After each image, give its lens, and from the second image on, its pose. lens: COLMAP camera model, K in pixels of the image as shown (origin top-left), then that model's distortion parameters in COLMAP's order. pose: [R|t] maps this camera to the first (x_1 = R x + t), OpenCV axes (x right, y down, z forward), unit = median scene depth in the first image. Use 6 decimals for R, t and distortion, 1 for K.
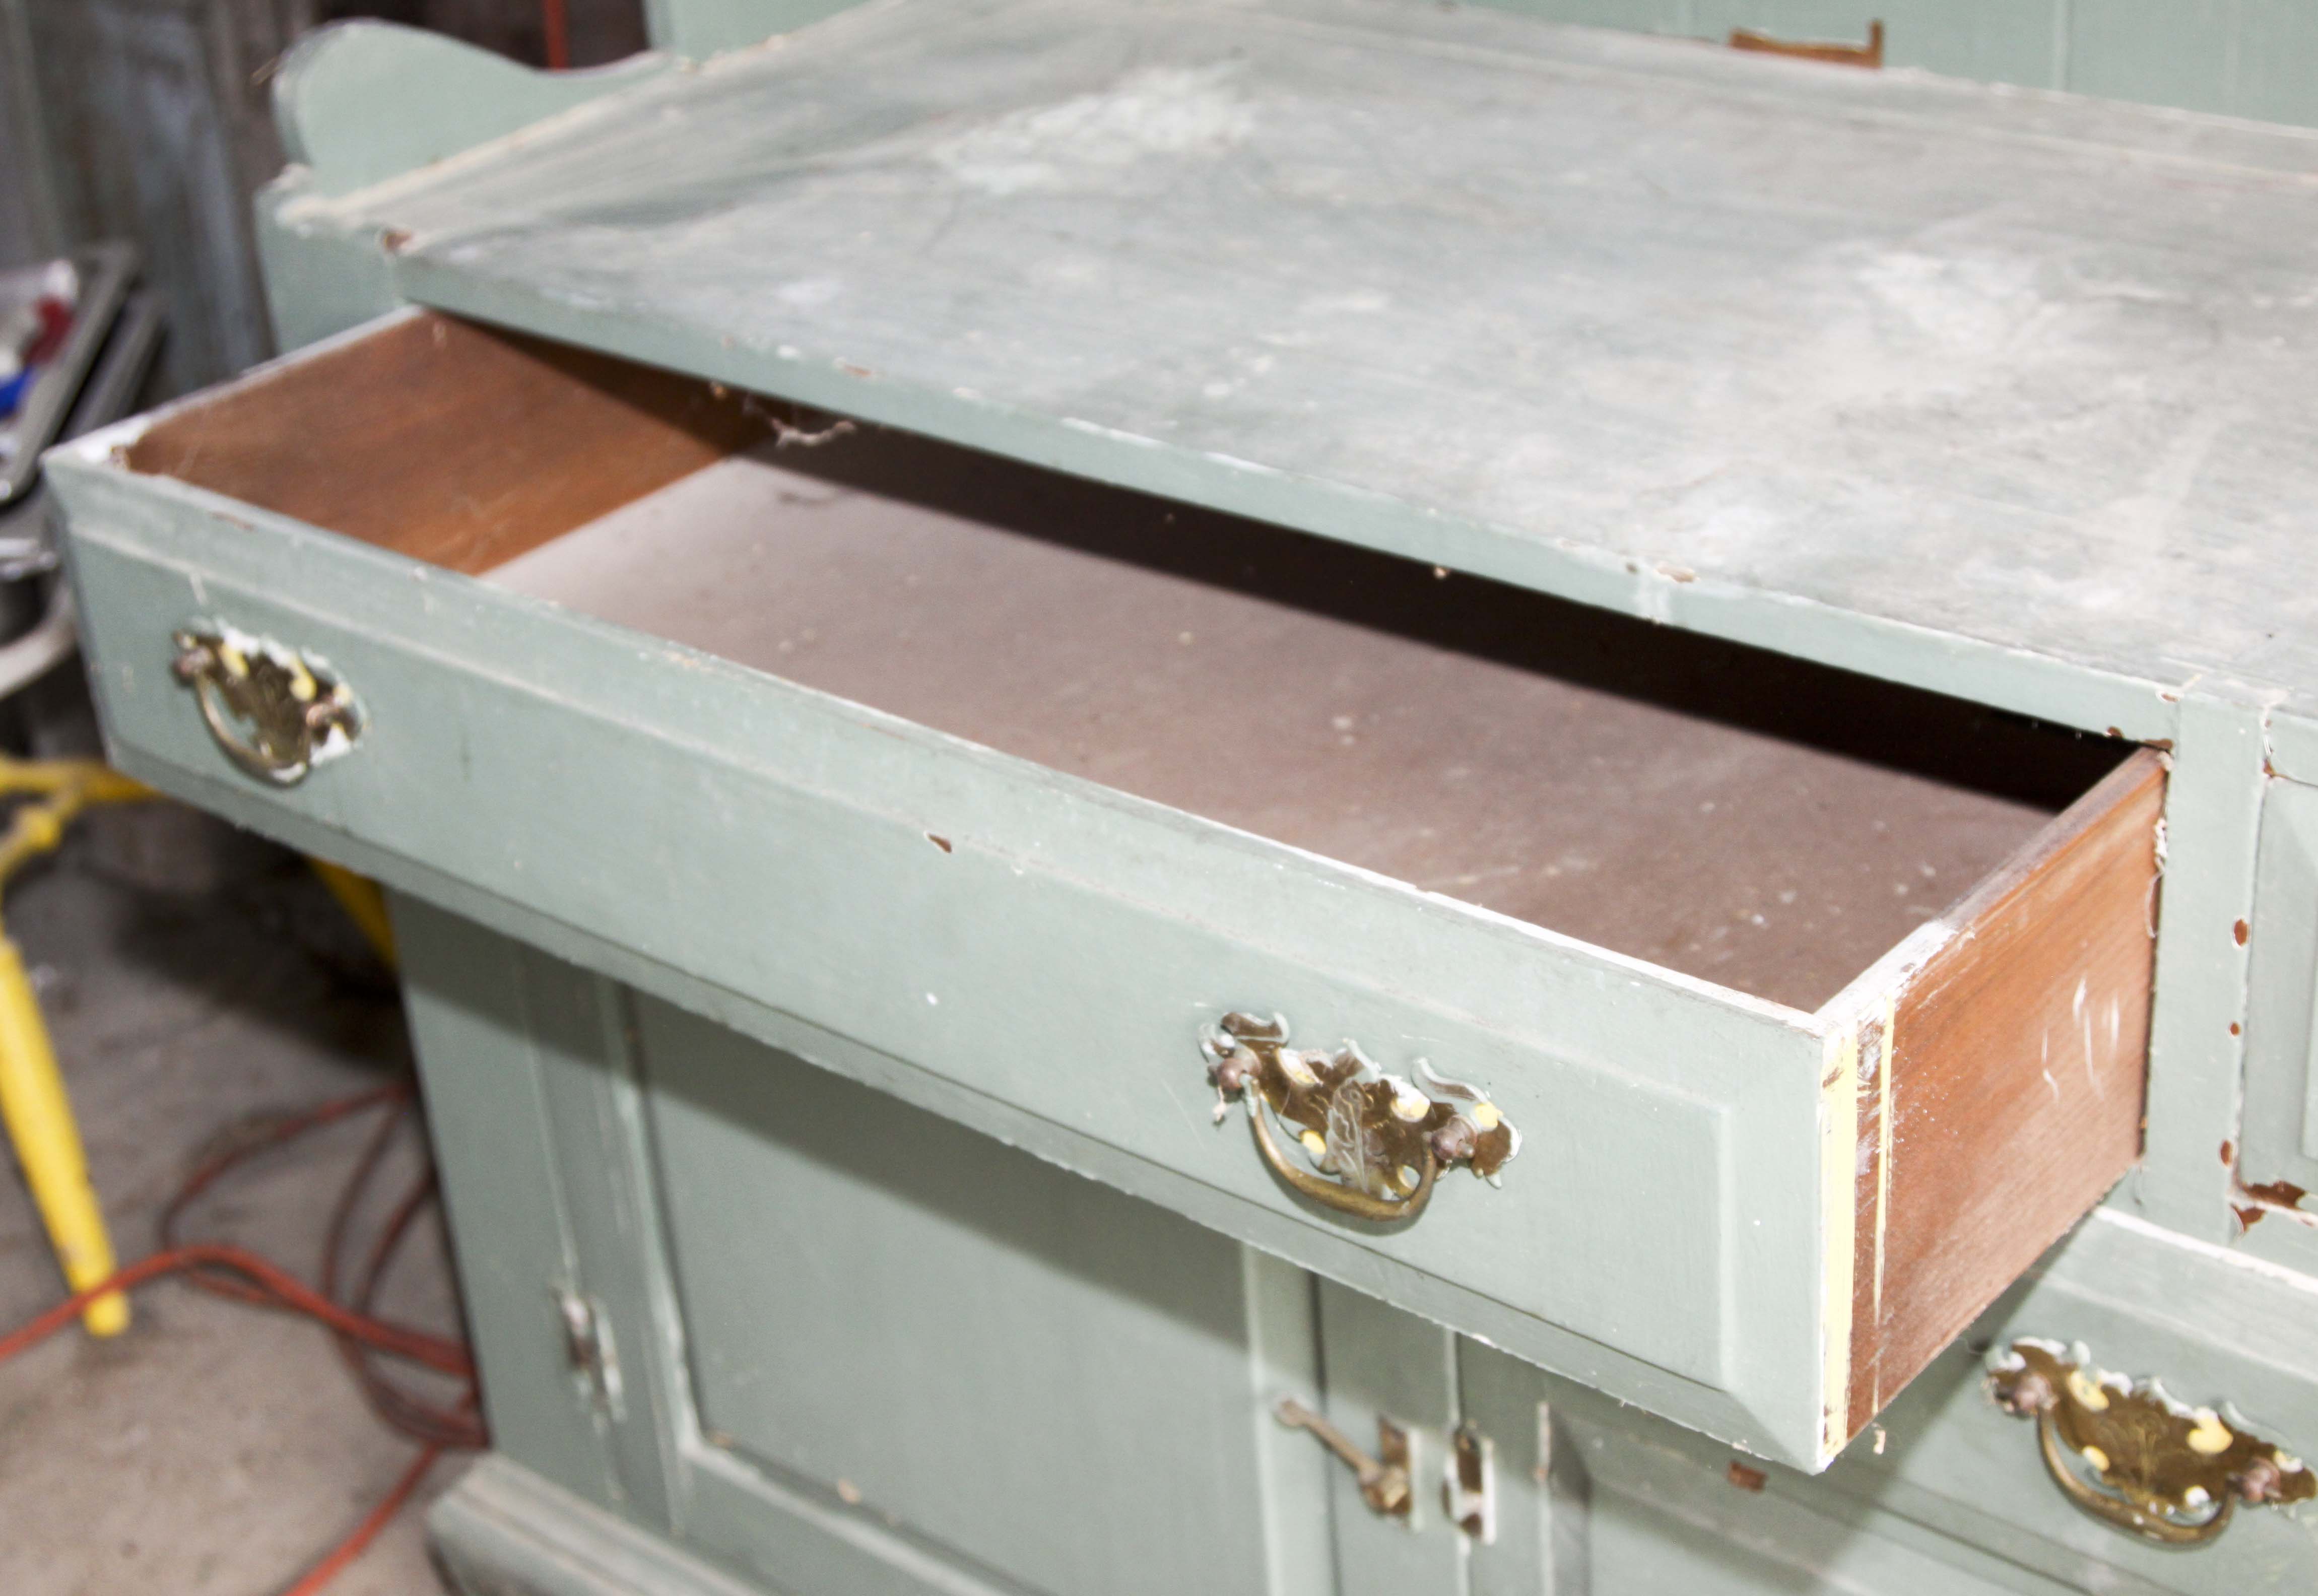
lens RADIAL K [[3706.0, 0, 1159.0], [0, 3706.0, 798.0], [0, 0, 1]] dist [-0.032612, 0.082603]
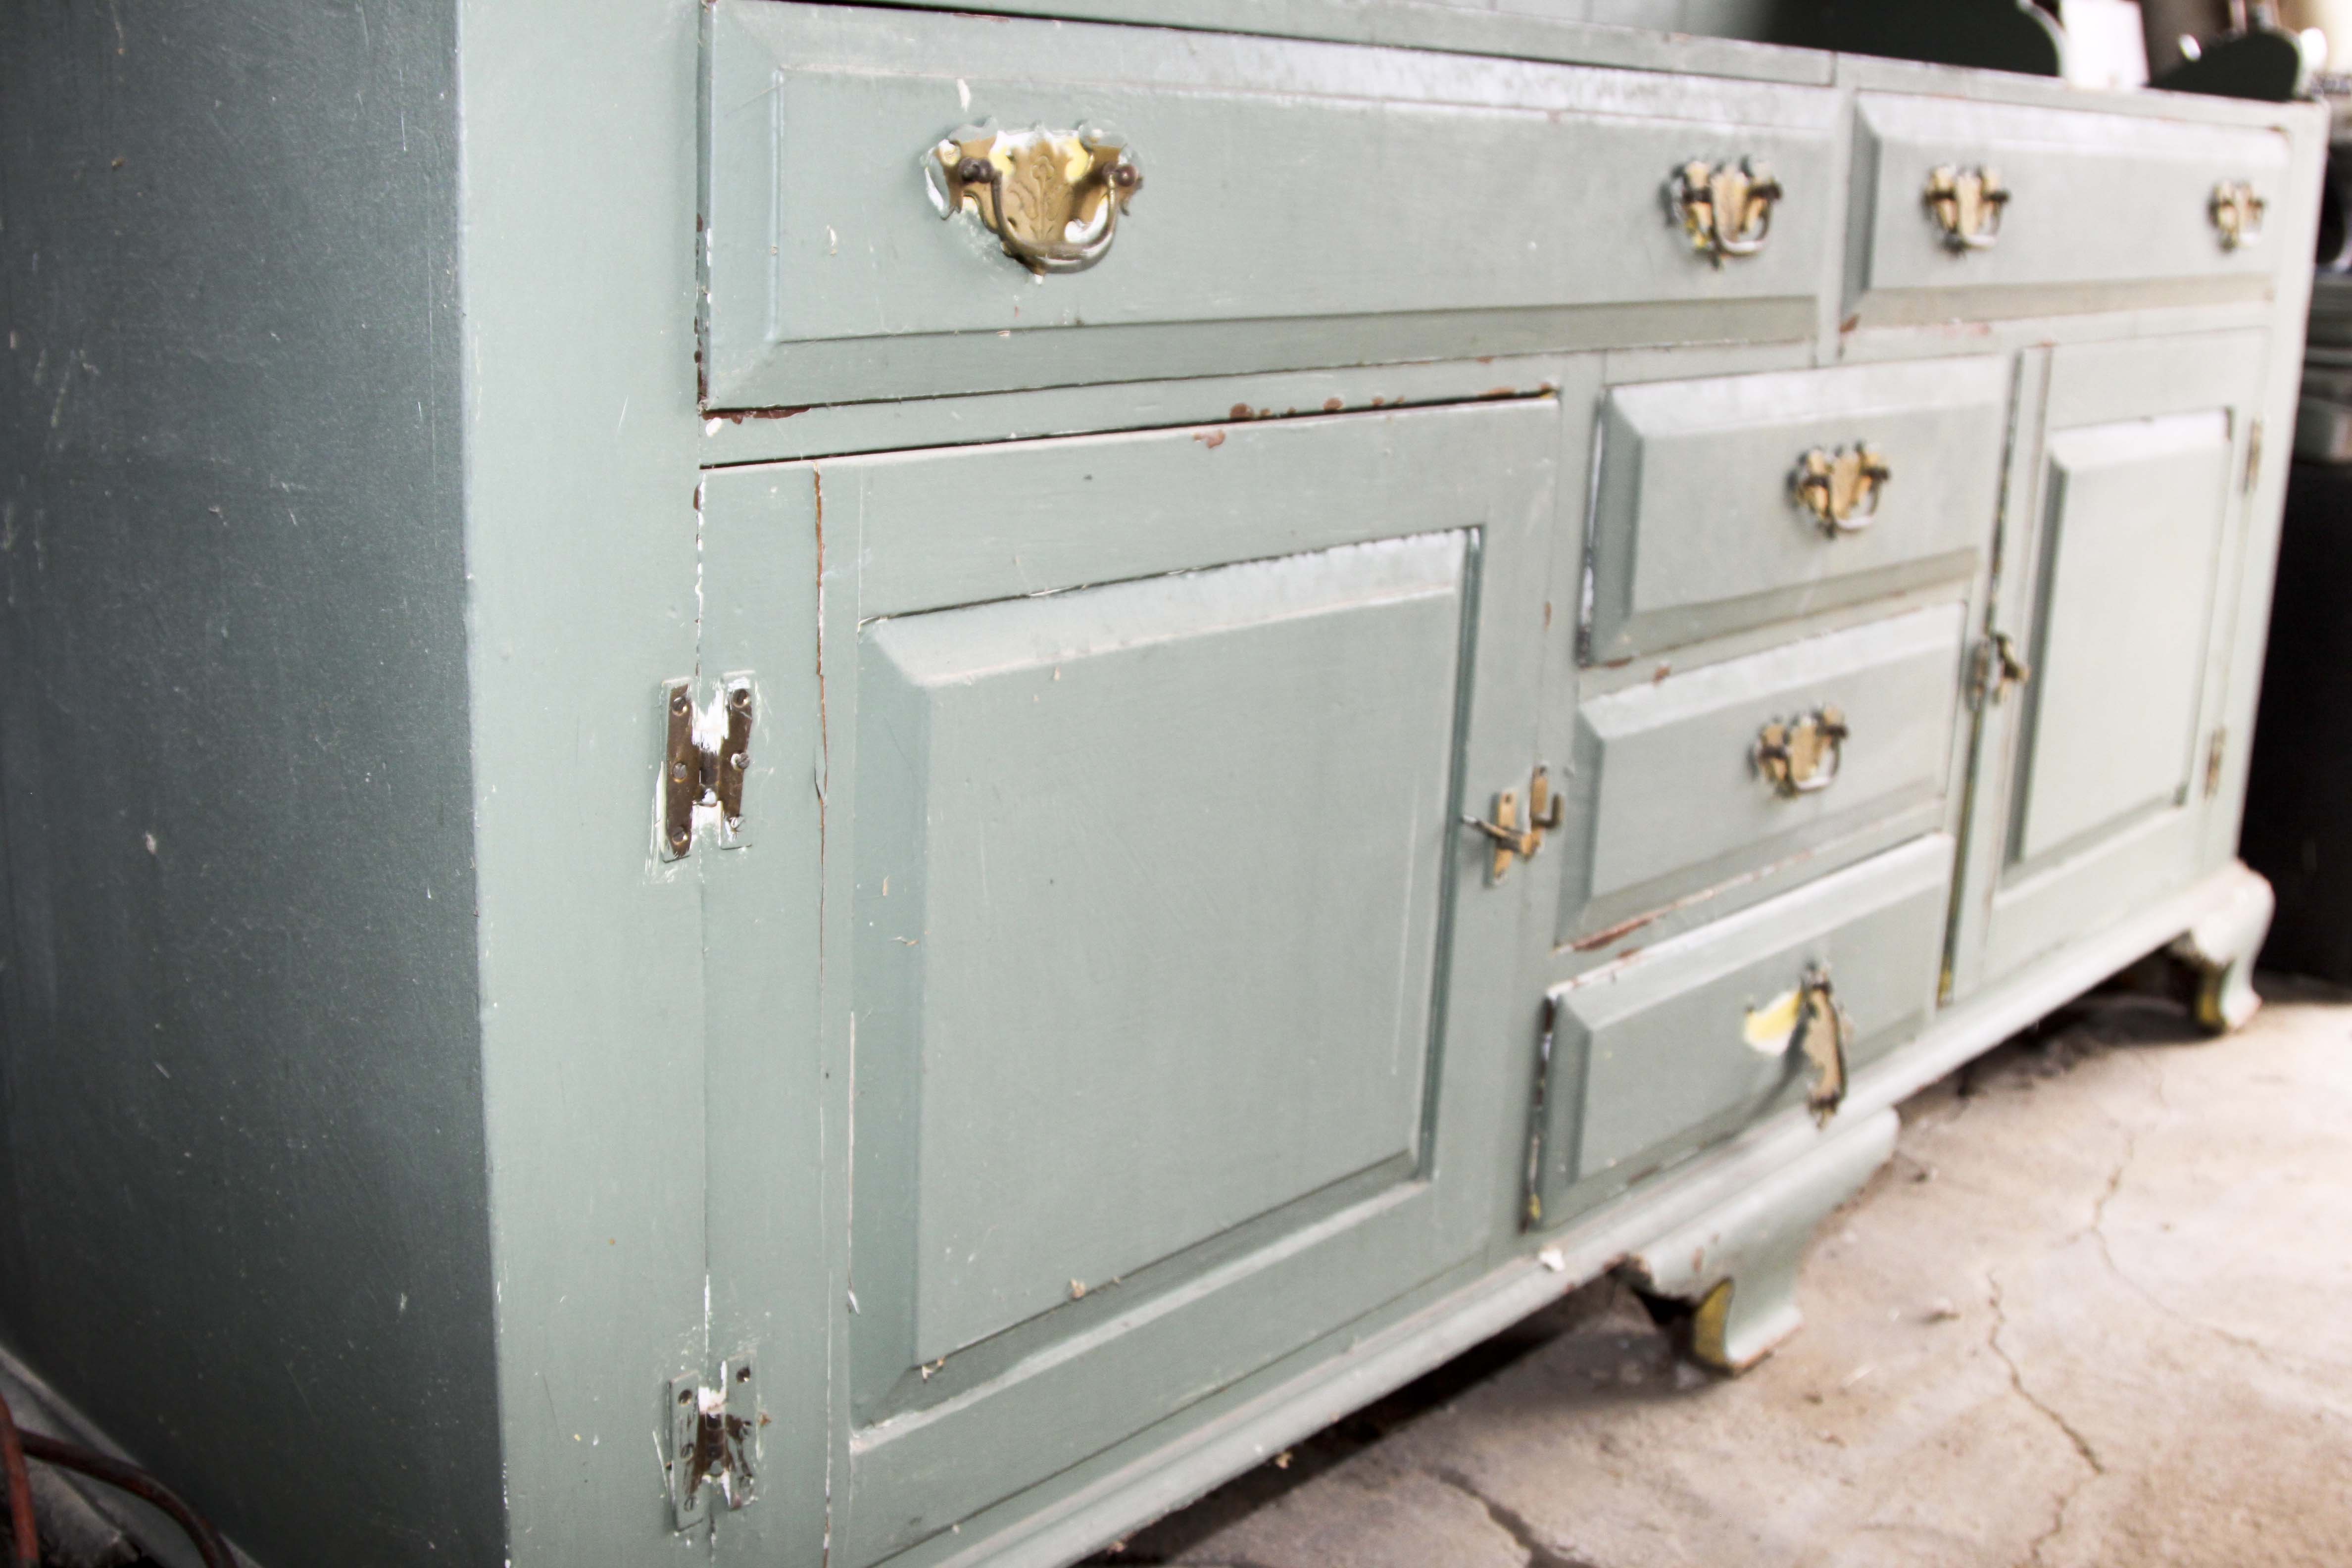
lens RADIAL K [[2468.9, 0, 1176.0], [0, 2468.9, 784.0], [0, 0, 1]] dist [-0.142436, 0.074767]
pose [[0.033431, -0.176478, 0.983737, -1.033842], [0.428129, 0.891934, 0.145460, -0.018676], [-0.903099, 0.416303, 0.105374, 1.277756]]
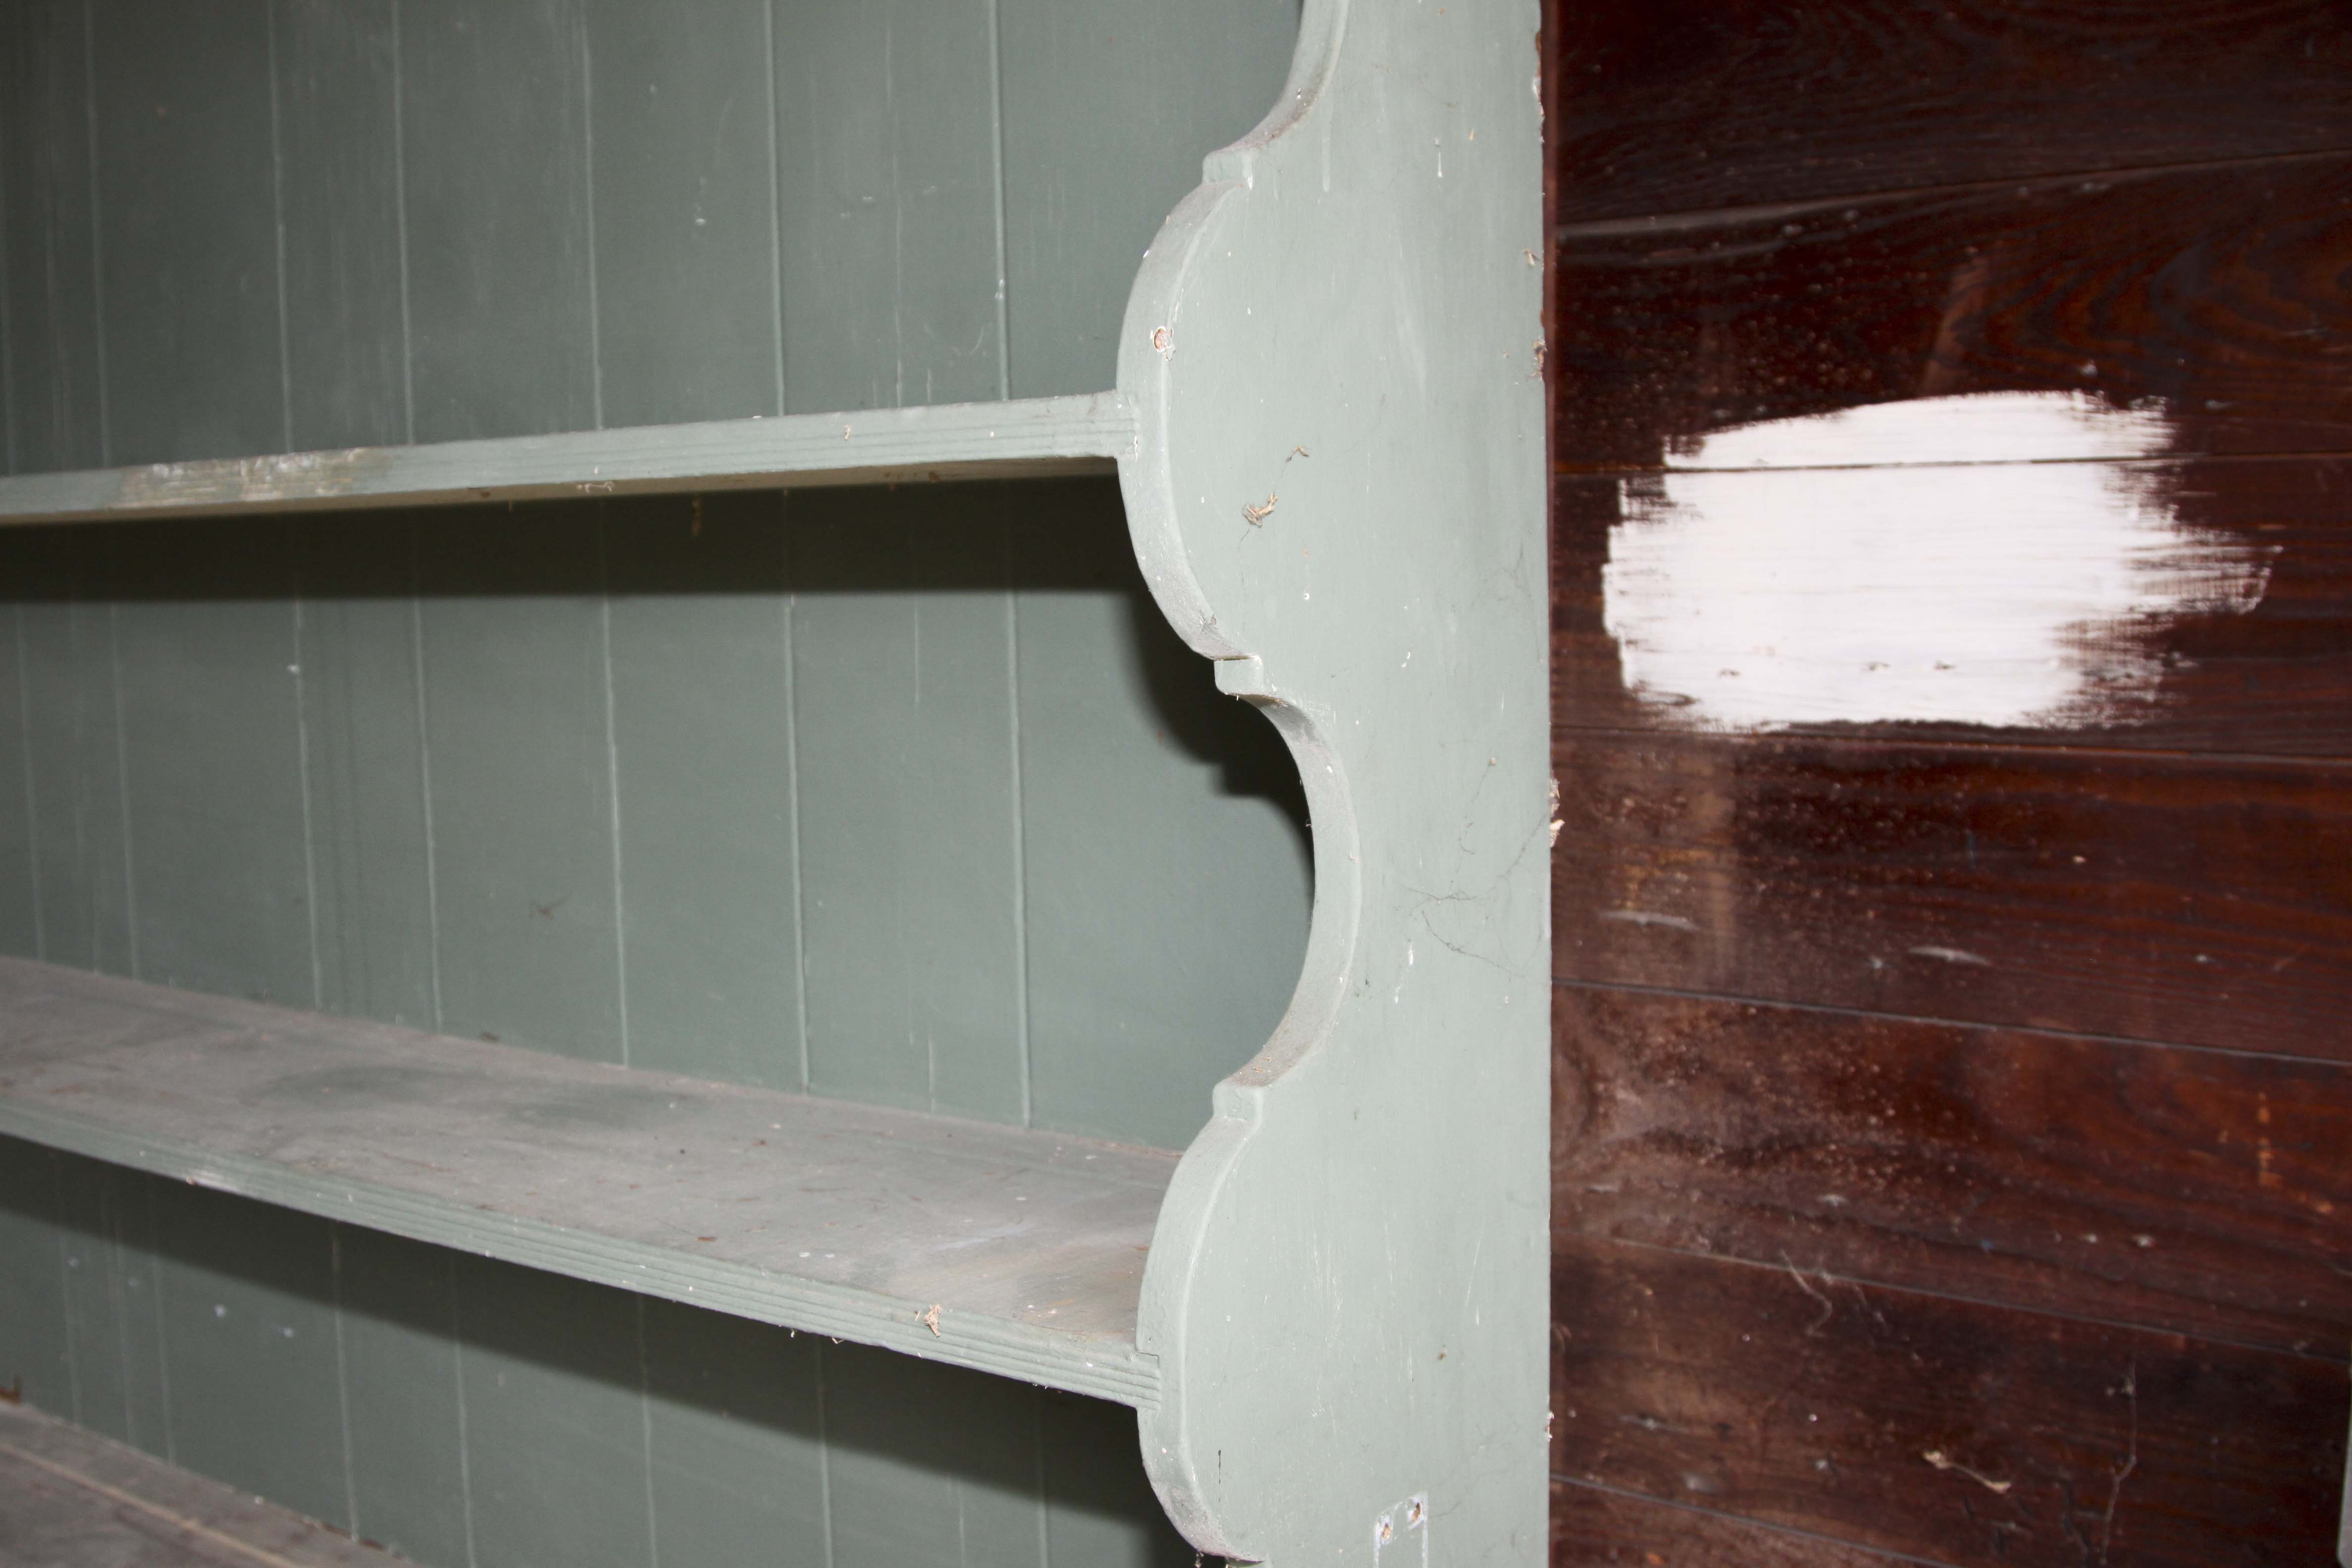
lens RADIAL K [[2664.1, 0, 1176.0], [0, 2664.1, 784.0], [0, 0, 1]] dist [-0.139816, 0.052436]
pose [[0.997821, 0.055689, 0.035382, 0.962464], [-0.038192, 0.924811, -0.378506, -0.043460], [-0.053800, 0.376330, 0.924922, -0.351846]]
